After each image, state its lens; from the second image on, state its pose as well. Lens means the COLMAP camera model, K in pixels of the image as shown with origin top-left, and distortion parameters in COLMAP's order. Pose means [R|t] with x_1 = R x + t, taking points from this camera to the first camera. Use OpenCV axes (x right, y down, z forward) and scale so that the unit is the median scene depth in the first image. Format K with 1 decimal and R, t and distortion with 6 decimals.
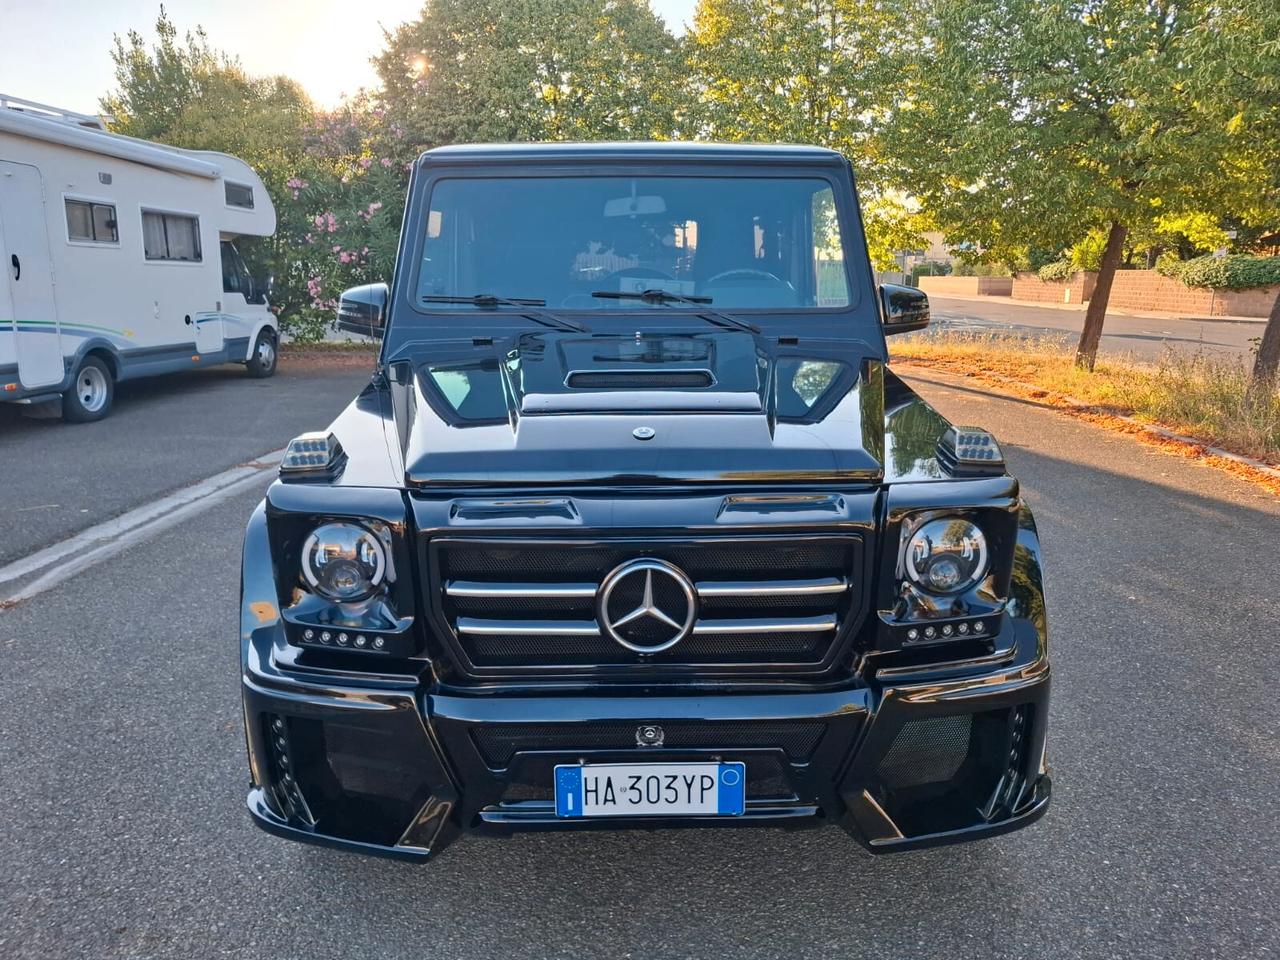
lens RADIAL K [[918.0, 0, 640.0], [0, 918.0, 480.0], [0, 0, 1]] dist [0.021651, -0.030863]
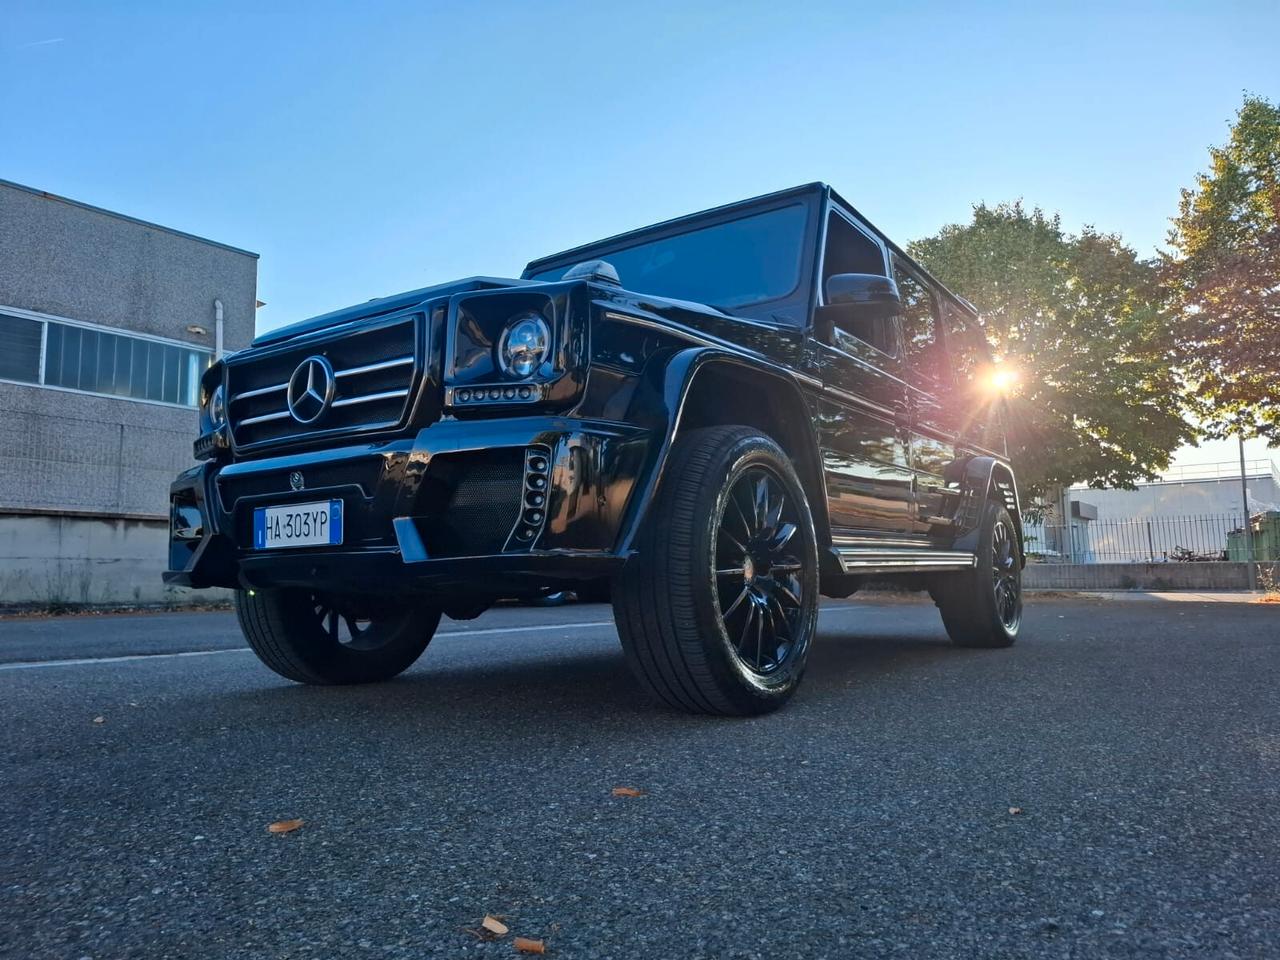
lens RADIAL K [[918.0, 0, 640.0], [0, 918.0, 480.0], [0, 0, 1]] dist [0.021651, -0.030863]
pose [[0.818097, -0.076387, -0.569985, 0.653466], [-0.109464, 0.952334, -0.284742, 0.332010], [0.564567, 0.295339, 0.770739, 0.132688]]
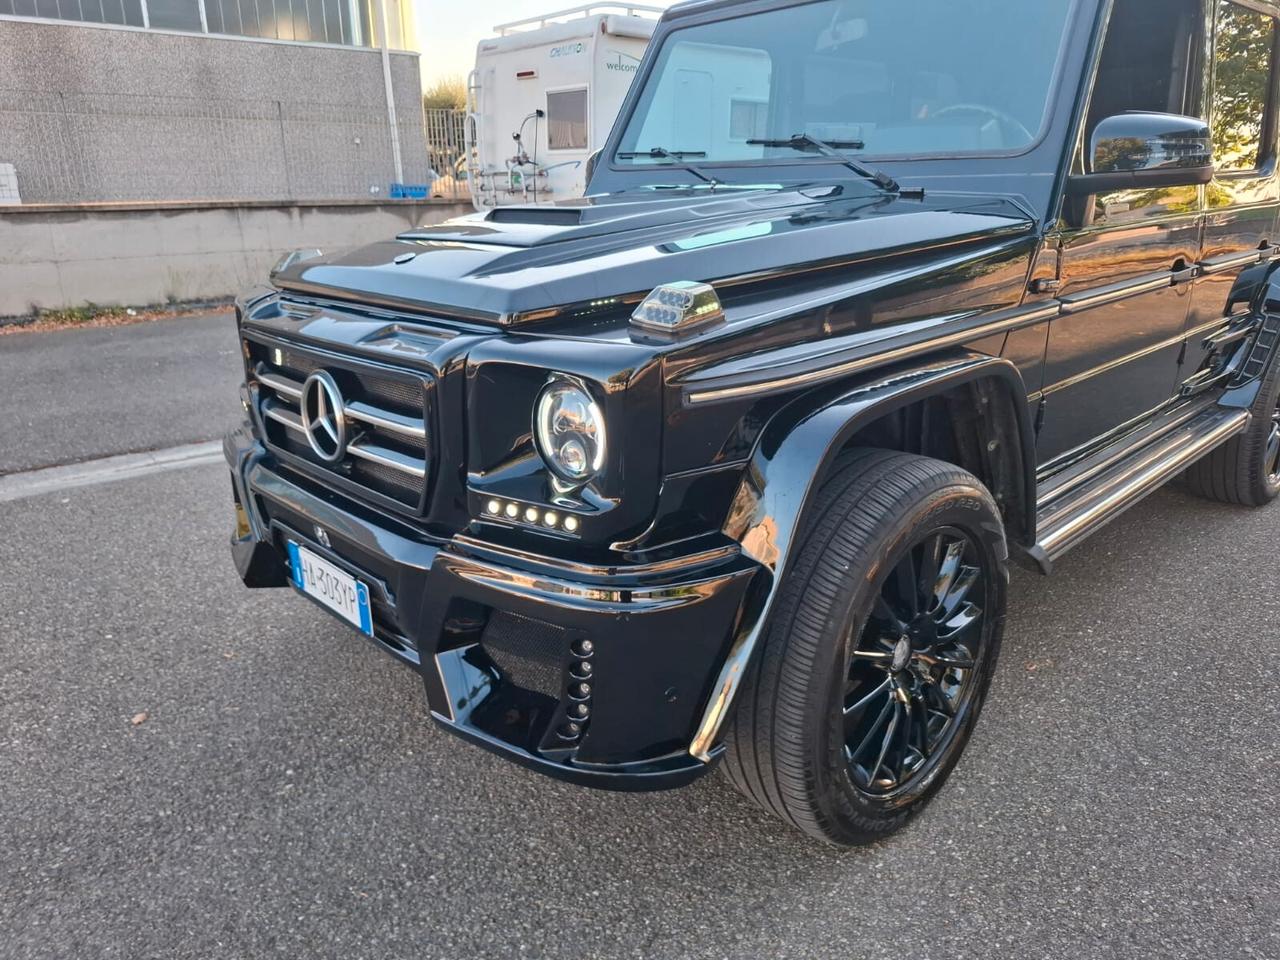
lens RADIAL K [[918.0, 0, 640.0], [0, 918.0, 480.0], [0, 0, 1]] dist [0.021651, -0.030863]
pose [[0.676064, 0.222631, -0.702405, 0.554164], [-0.152634, 0.974900, 0.162090, -0.009390], [0.720860, -0.002373, 0.693076, 0.284356]]
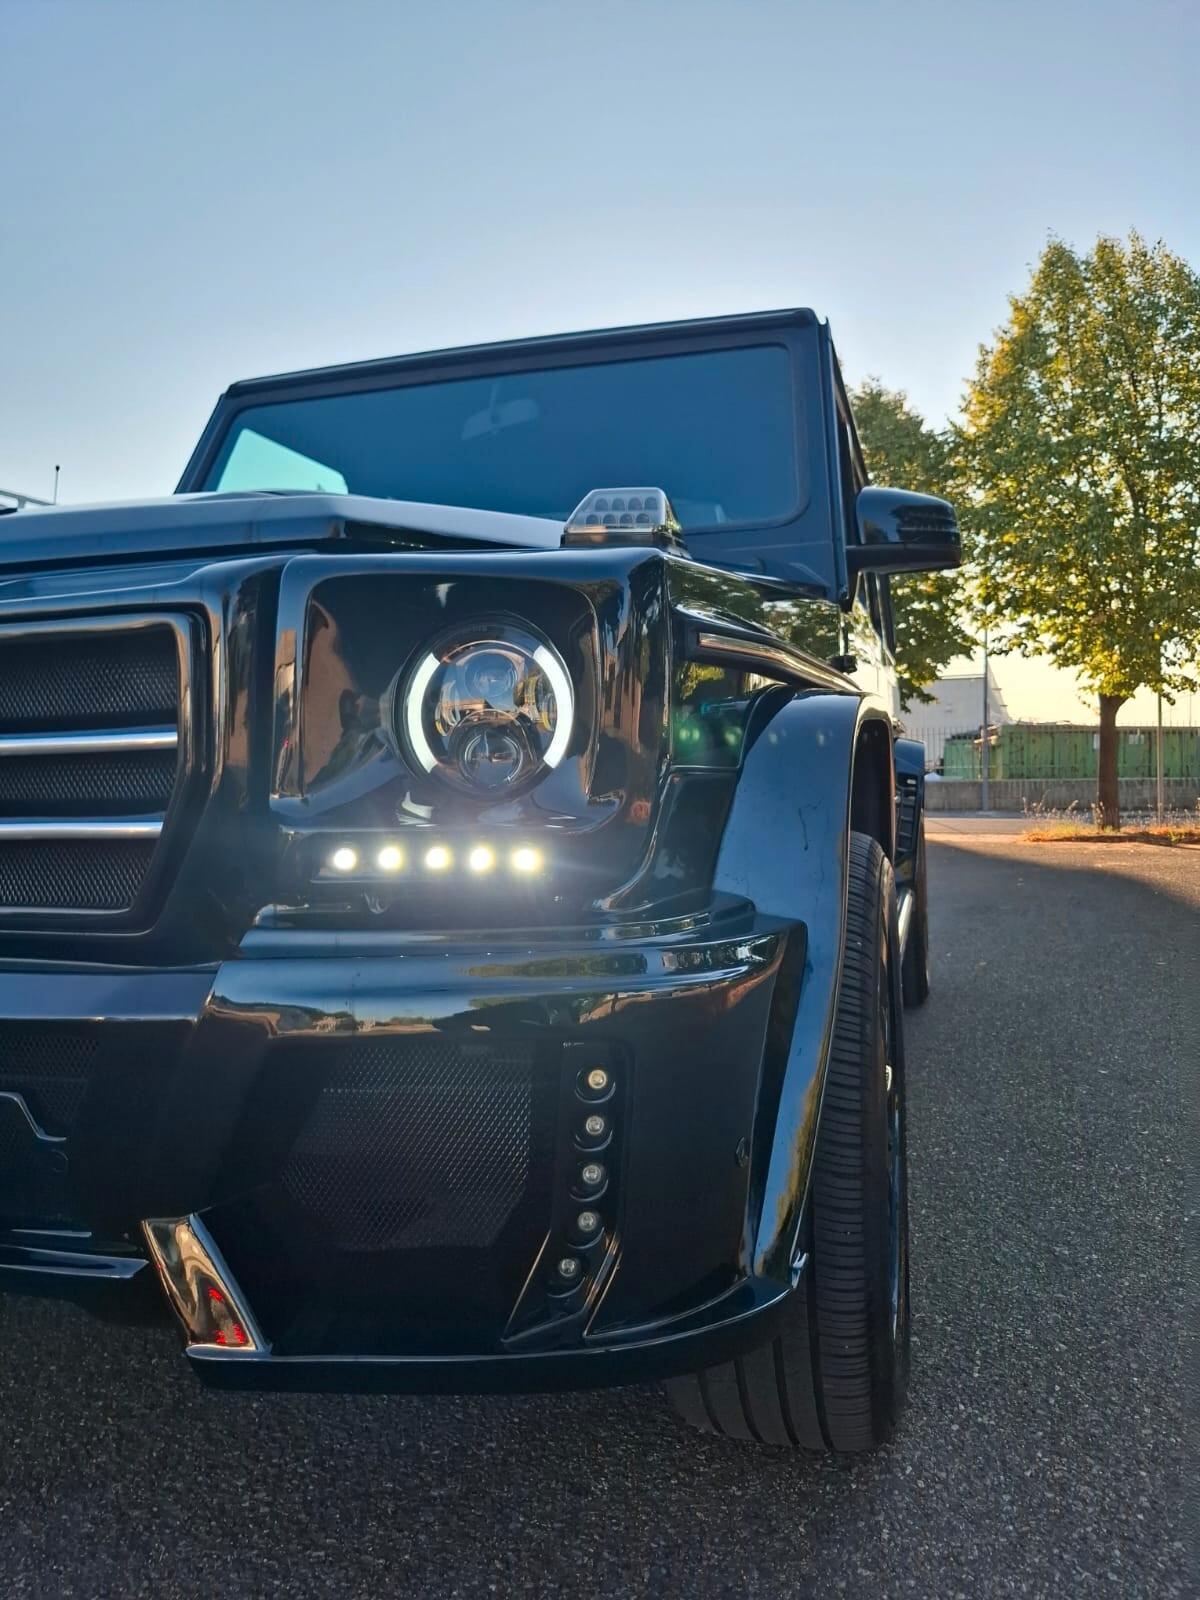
lens RADIAL K [[1147.5, 0, 631.8], [0, 1147.5, 809.6], [0, 0, 1]] dist [0.021651, -0.030863]
pose [[0.956182, -0.004293, -0.292743, 0.330044], [-0.051151, 0.982064, -0.181476, 0.133500], [0.288271, 0.188498, 0.938812, 0.293595]]
